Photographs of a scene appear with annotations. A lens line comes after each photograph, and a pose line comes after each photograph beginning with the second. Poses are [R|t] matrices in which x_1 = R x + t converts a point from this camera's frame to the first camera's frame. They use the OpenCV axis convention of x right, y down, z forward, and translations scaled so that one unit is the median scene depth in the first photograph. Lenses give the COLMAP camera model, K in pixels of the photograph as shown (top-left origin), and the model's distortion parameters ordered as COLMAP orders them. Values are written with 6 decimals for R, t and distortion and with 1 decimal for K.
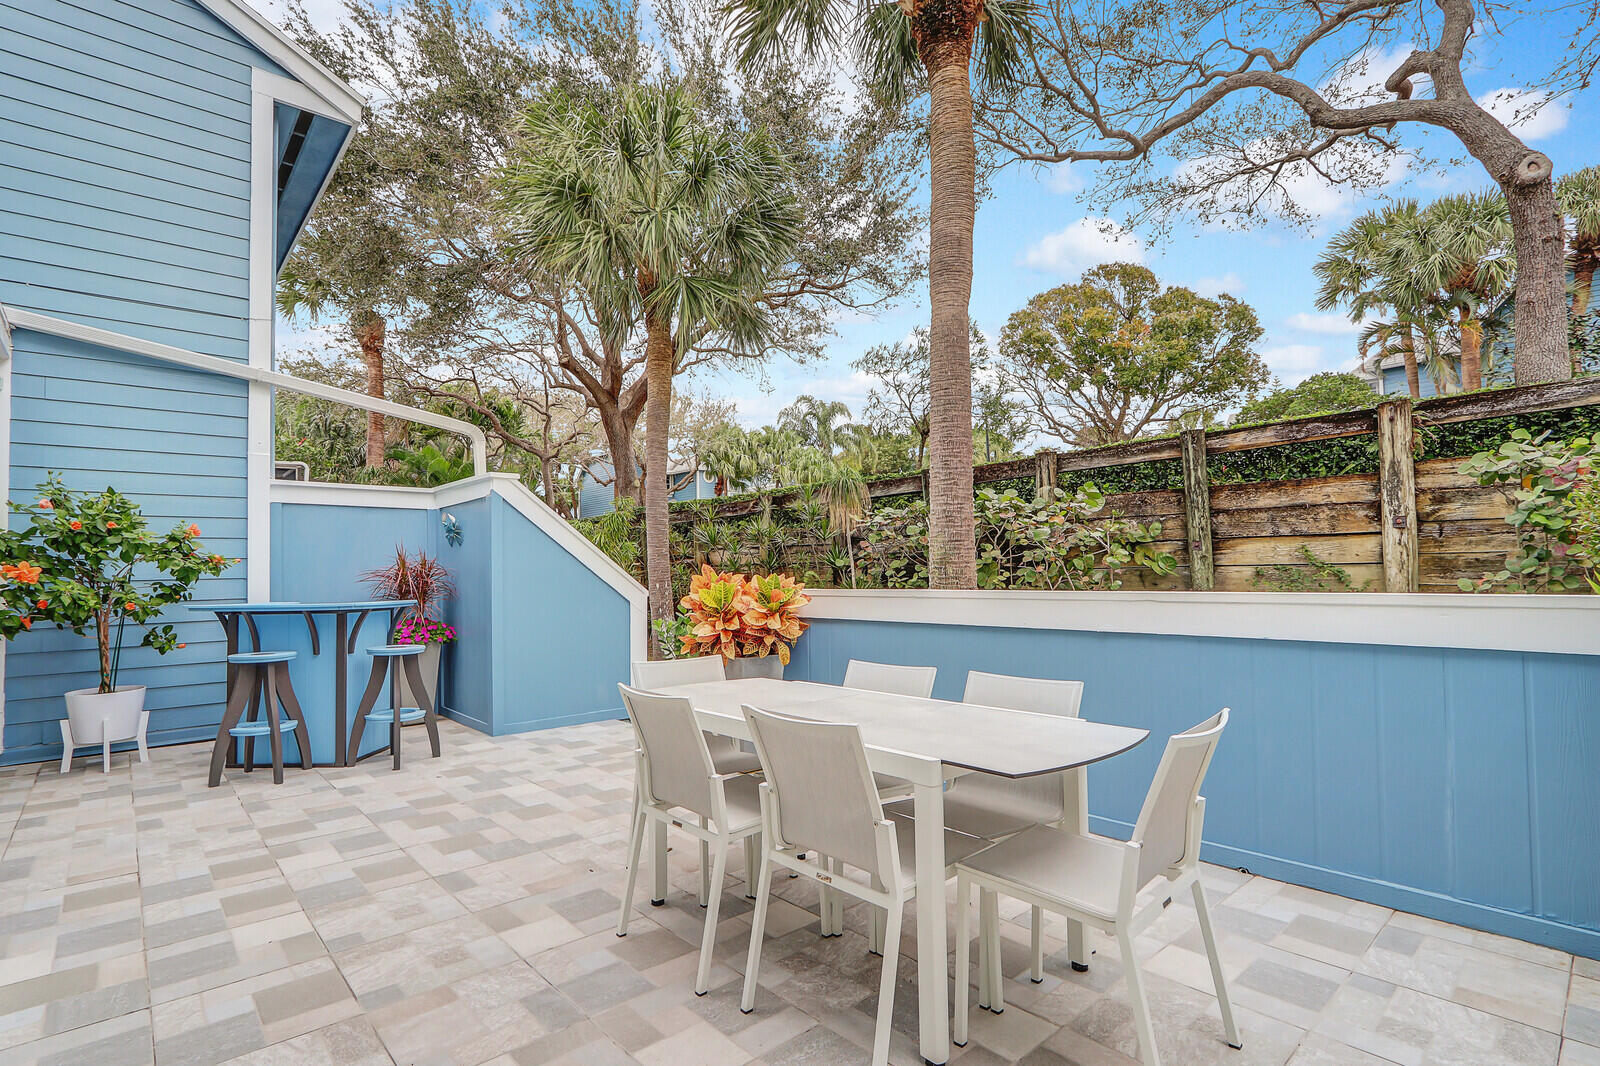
lens RADIAL K [[764.0, 0, 785.6], [0, 764.0, 540.5], [0, 0, 1]] dist [-0.017795, -0.000158]
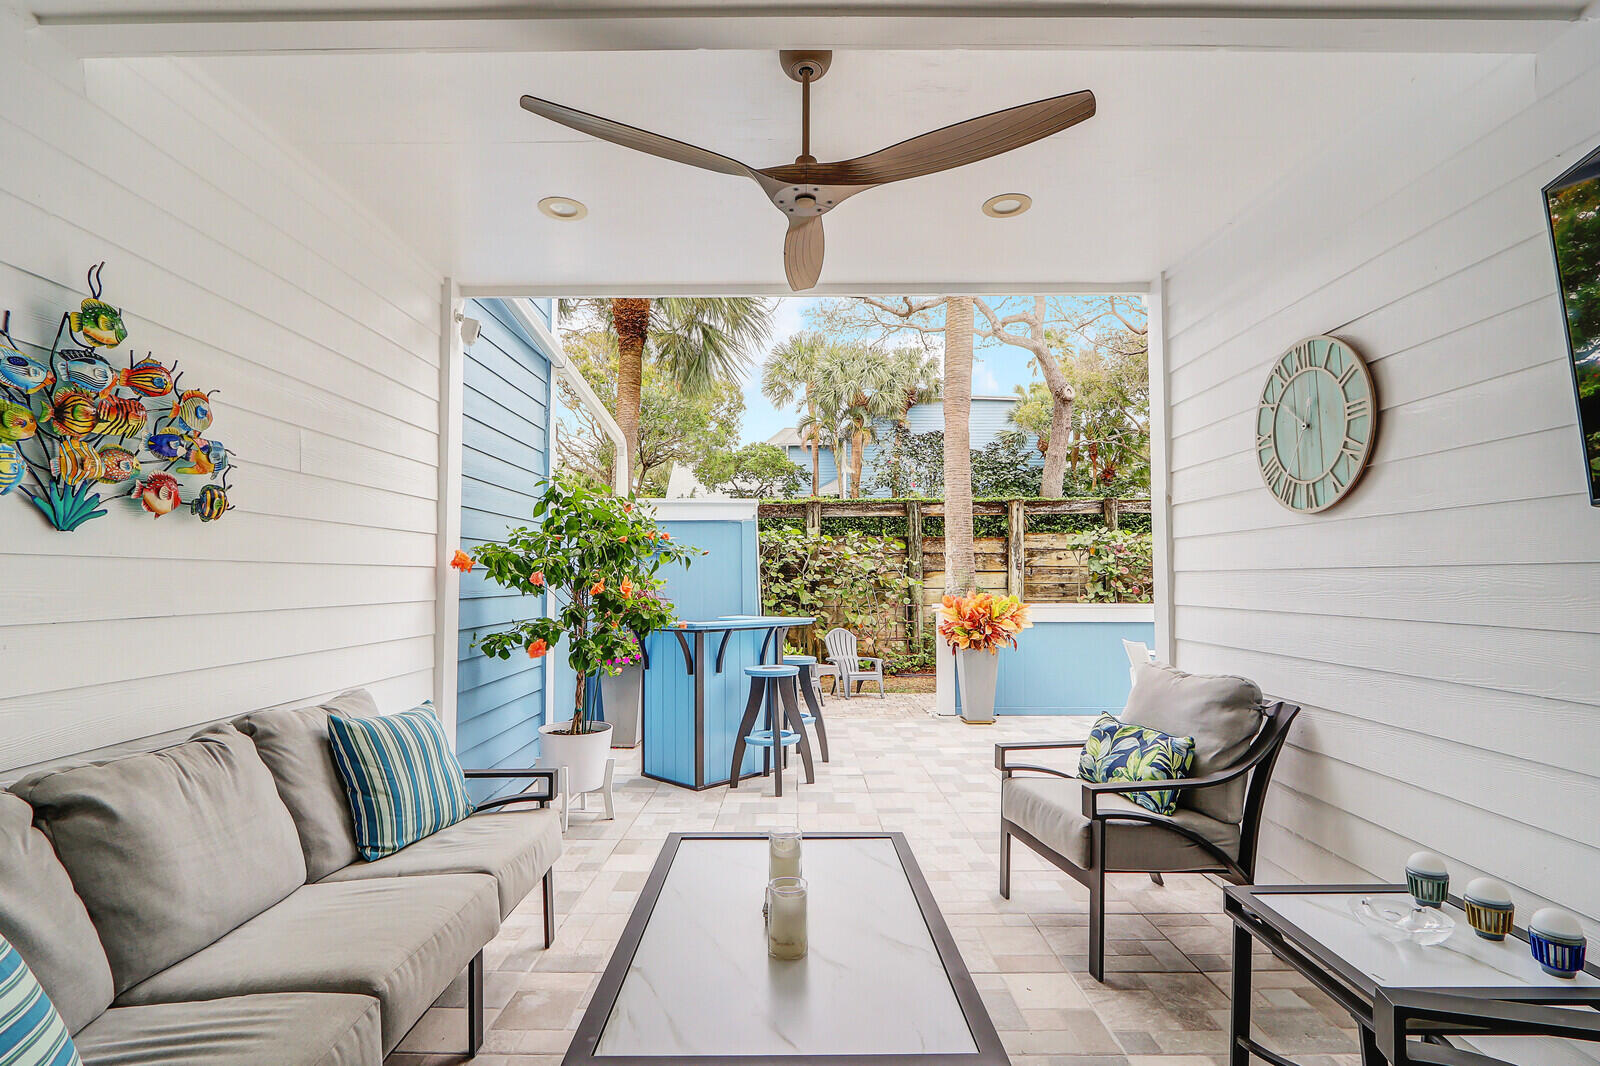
lens RADIAL K [[763.7, 0, 795.2], [0, 763.7, 544.3], [0, 0, 1]] dist [-0.015259, 0.000569]
pose [[0.665864, 0.053386, 0.744160, -0.918665], [-0.042916, 0.998526, -0.033233, 0.007667], [-0.744838, -0.009808, 0.667174, 0.172337]]
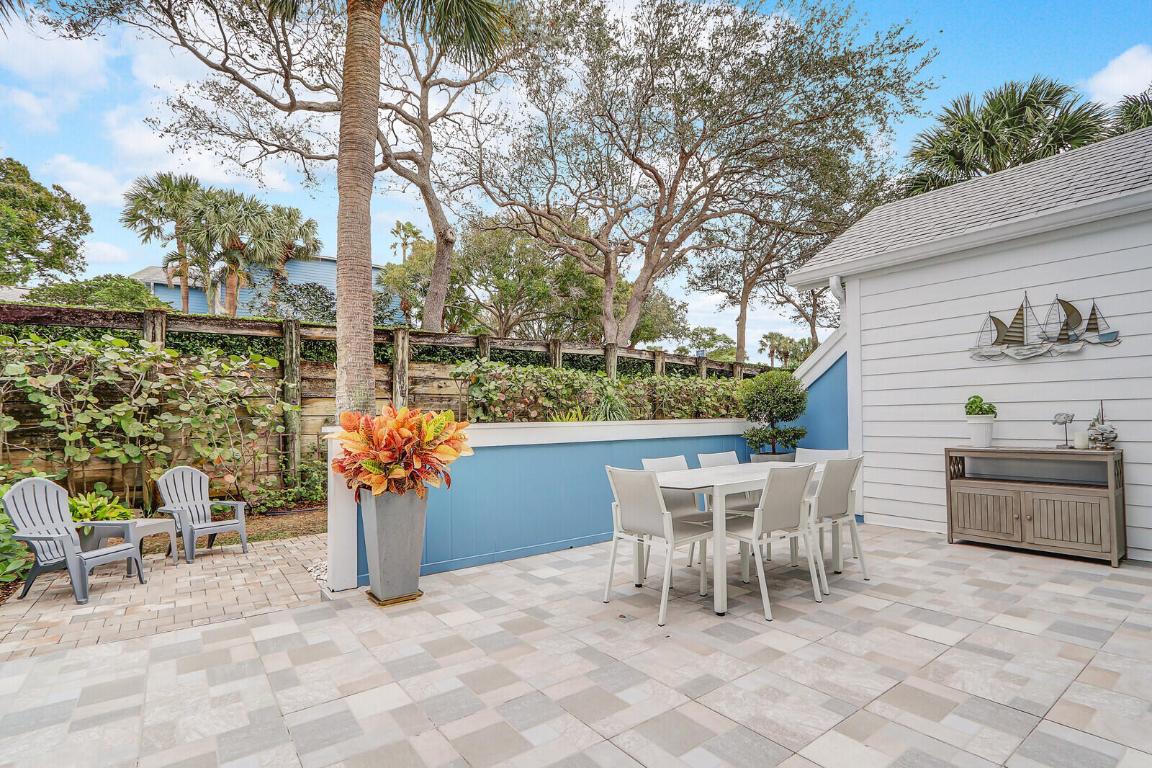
lens RADIAL K [[549.9, 0, 572.6], [0, 549.9, 392.1], [0, 0, 1]] dist [-0.015259, 0.000569]
pose [[0.096426, 0.057326, 0.993688, -0.497348], [-0.029930, 0.998056, -0.054673, 0.034599], [-0.994890, -0.024469, 0.097954, 0.447845]]
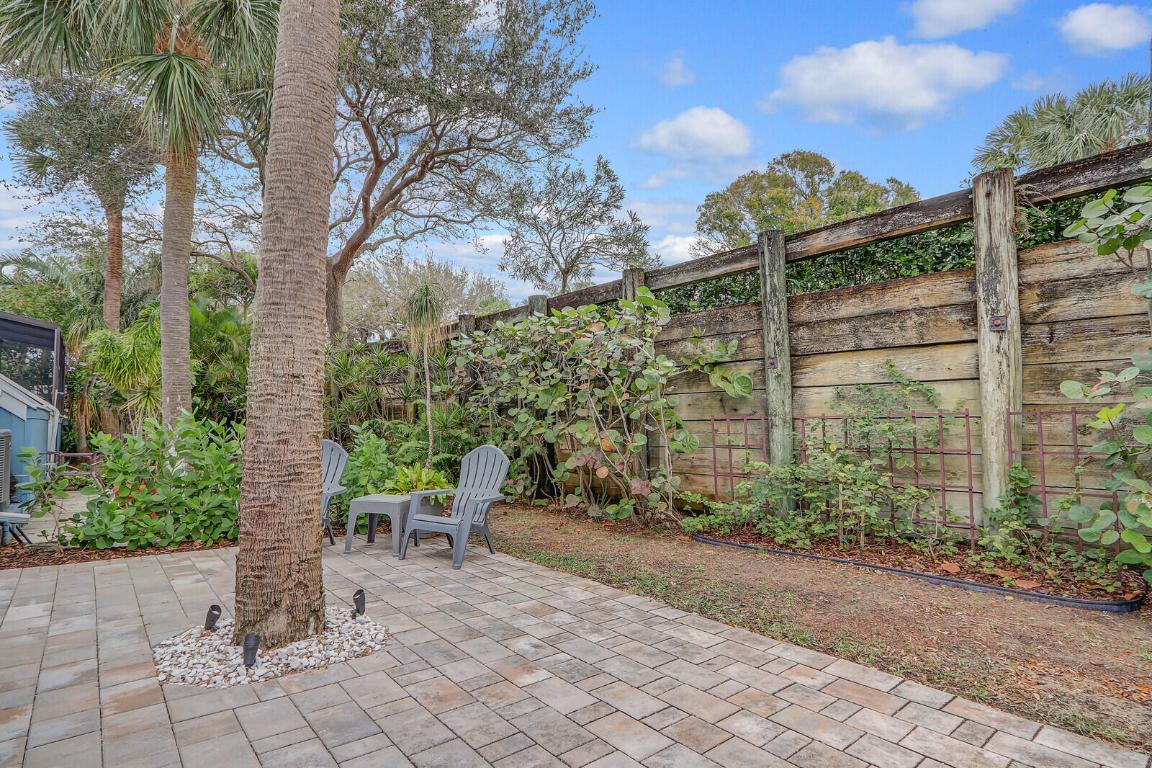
lens RADIAL K [[583.3, 0, 565.5], [0, 583.3, 392.7], [0, 0, 1]] dist [-0.024445, 0.006429]
pose [[0.999487, 0.014658, -0.028481, 0.380561], [-0.015036, 0.999801, -0.013106, 0.061619], [0.028283, 0.013527, 0.999508, 0.387836]]
